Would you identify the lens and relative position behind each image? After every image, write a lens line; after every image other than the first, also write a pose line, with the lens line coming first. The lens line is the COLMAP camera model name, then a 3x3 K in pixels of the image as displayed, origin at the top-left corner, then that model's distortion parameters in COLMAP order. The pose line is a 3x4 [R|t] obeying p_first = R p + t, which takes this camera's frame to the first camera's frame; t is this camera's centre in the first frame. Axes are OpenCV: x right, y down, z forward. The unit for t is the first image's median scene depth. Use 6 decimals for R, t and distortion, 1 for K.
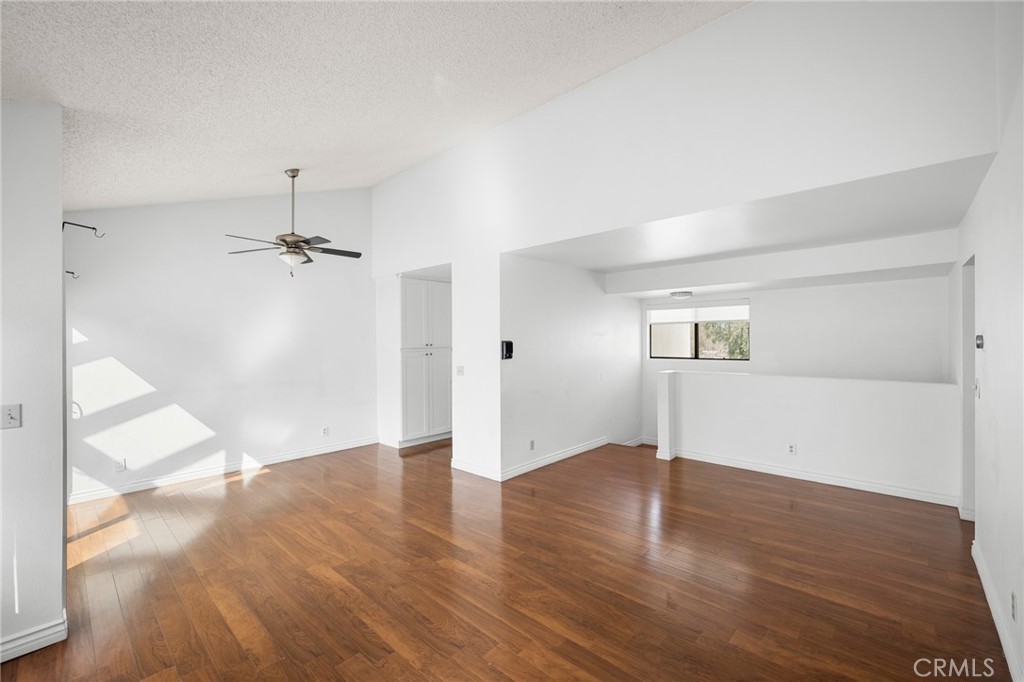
lens RADIAL K [[424.9, 0, 515.8], [0, 424.9, 342.4], [0, 0, 1]] dist [0.000802, 0.000492]
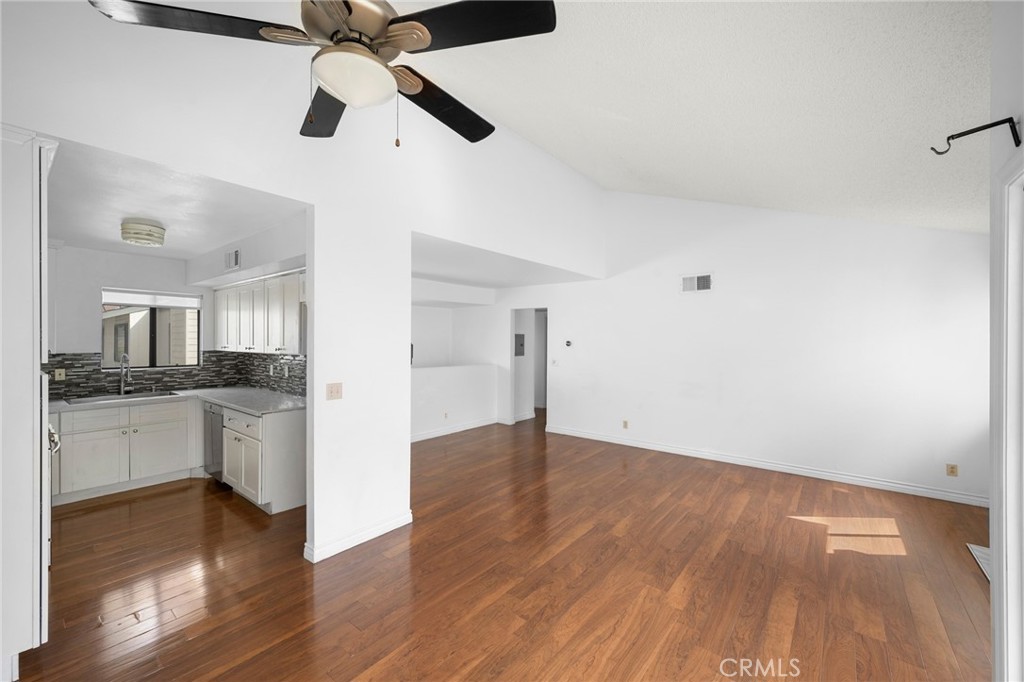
lens RADIAL K [[407.6, 0, 511.0], [0, 407.6, 339.8], [0, 0, 1]] dist [0.001498, 0.000602]
pose [[-0.057261, 0.011328, 0.998295, -0.833935], [0.001206, 0.999936, -0.011278, 0.000920], [-0.998359, 0.000558, -0.057271, 0.893804]]
